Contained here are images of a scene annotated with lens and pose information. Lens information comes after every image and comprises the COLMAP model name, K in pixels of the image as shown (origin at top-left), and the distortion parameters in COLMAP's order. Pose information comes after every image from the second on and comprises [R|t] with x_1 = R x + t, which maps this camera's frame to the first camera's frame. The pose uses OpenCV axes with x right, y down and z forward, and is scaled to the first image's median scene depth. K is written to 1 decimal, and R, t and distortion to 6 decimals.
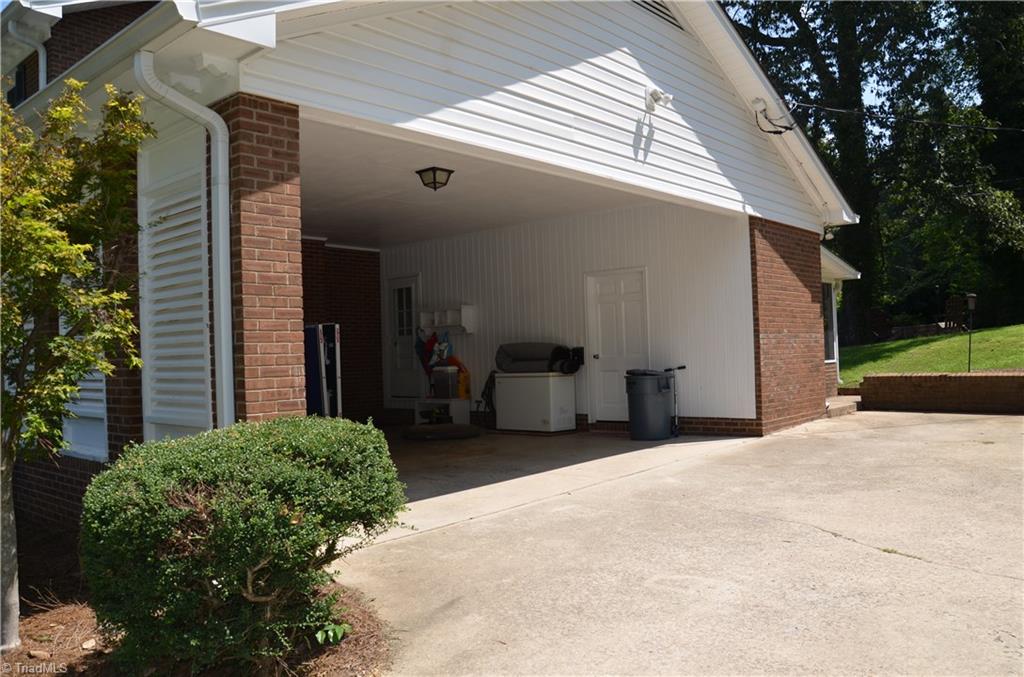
lens RADIAL K [[812.0, 0, 511.5], [0, 812.0, 340.6], [0, 0, 1]] dist [-0.127924, 0.078507]
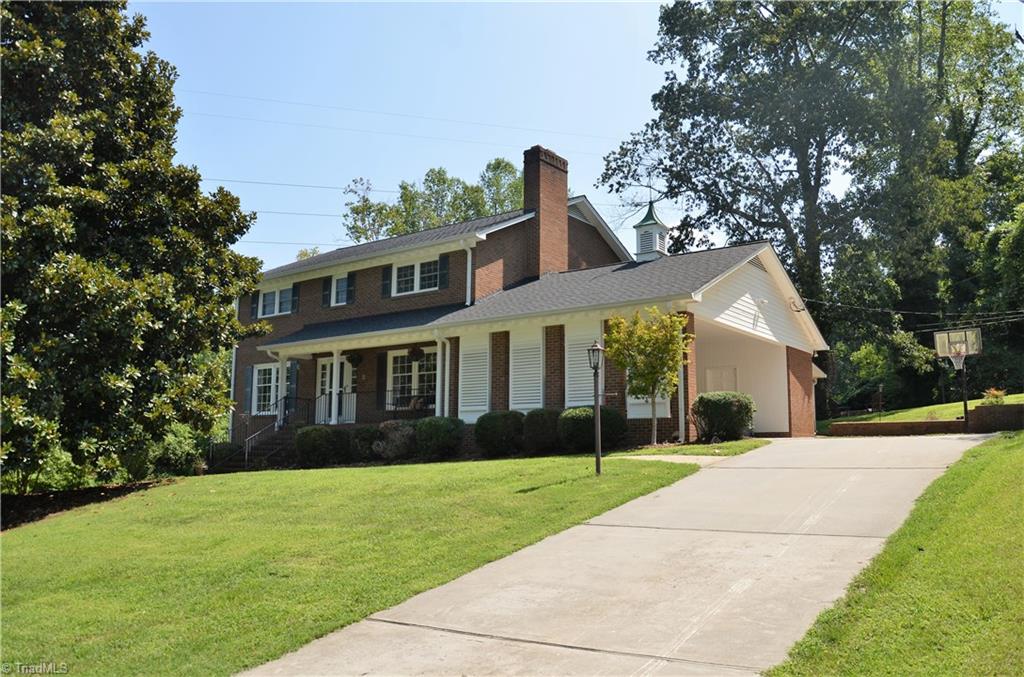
lens RADIAL K [[812.0, 0, 511.6], [0, 812.0, 335.1], [0, 0, 1]] dist [-0.127924, 0.078507]
pose [[0.996771, 0.049092, 0.063535, -0.574881], [-0.039986, 0.989707, -0.137408, 0.147392], [-0.069626, 0.134424, 0.988475, -1.113725]]
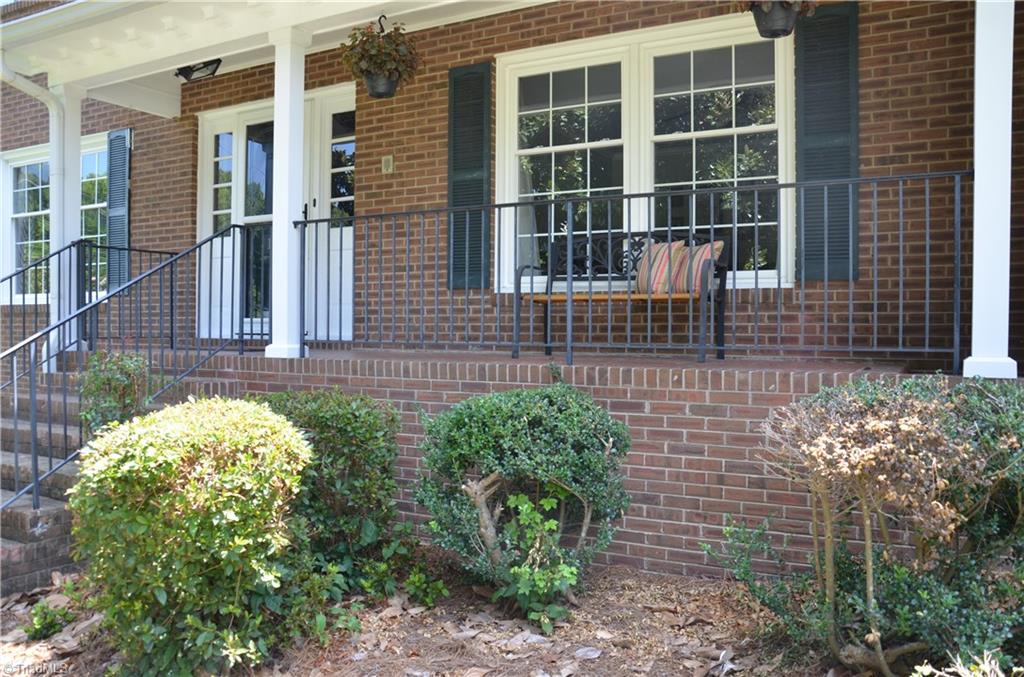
lens RADIAL K [[812.0, 0, 512.2], [0, 812.0, 335.2], [0, 0, 1]] dist [-0.127924, 0.078507]
pose [[0.975636, 0.034257, 0.216706, -0.874323], [-0.038987, 0.999085, 0.017588, 0.078608], [-0.215905, -0.025608, 0.976079, 0.591823]]
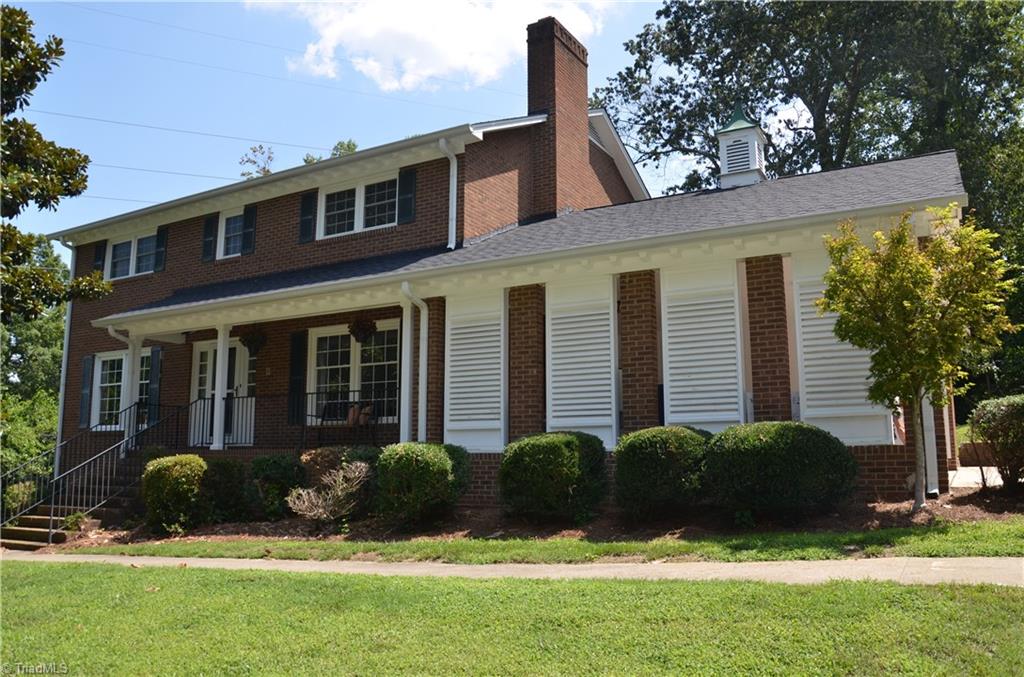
lens RADIAL K [[812.0, 0, 516.4], [0, 812.0, 342.6], [0, 0, 1]] dist [-0.127924, 0.078507]
pose [[0.979738, 0.059784, 0.191153, -0.686809], [-0.033137, 0.989642, -0.139677, 0.099139], [-0.197524, 0.130513, 0.971571, -0.259012]]
